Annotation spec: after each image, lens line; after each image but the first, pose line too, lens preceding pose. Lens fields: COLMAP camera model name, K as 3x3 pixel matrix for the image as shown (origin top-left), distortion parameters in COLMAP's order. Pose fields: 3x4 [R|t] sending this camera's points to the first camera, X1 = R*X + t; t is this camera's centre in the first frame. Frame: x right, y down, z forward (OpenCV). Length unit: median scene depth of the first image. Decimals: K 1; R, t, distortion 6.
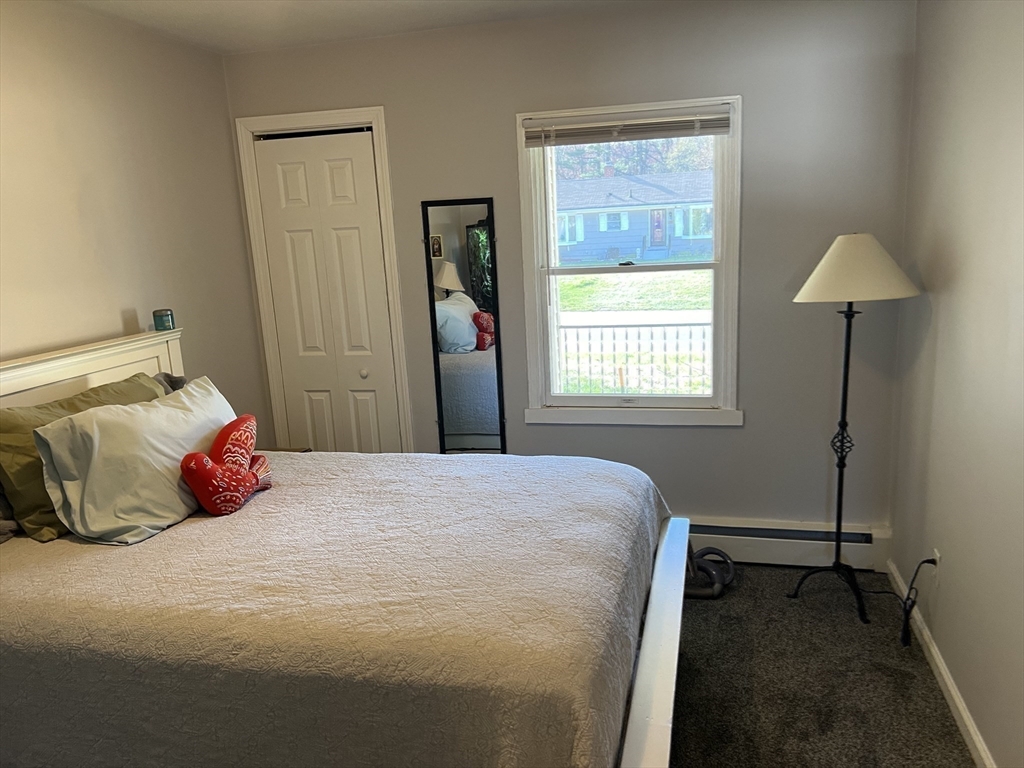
lens RADIAL K [[763.1, 0, 514.9], [0, 763.1, 383.2], [0, 0, 1]] dist [0.046897, -0.069285]
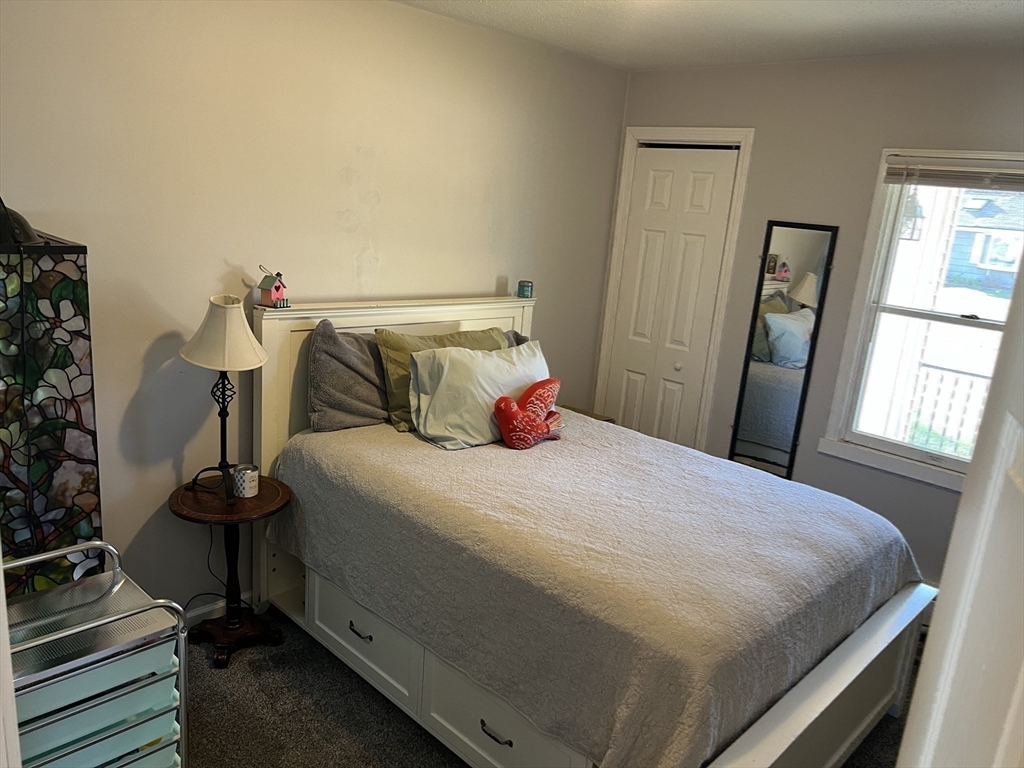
lens RADIAL K [[763.1, 0, 512.5], [0, 763.1, 380.8], [0, 0, 1]] dist [0.046897, -0.069285]
pose [[0.855098, 0.237600, -0.460818, 0.173357], [-0.227628, 0.970614, 0.078065, -0.037695], [0.465825, 0.038142, 0.884055, -0.135999]]
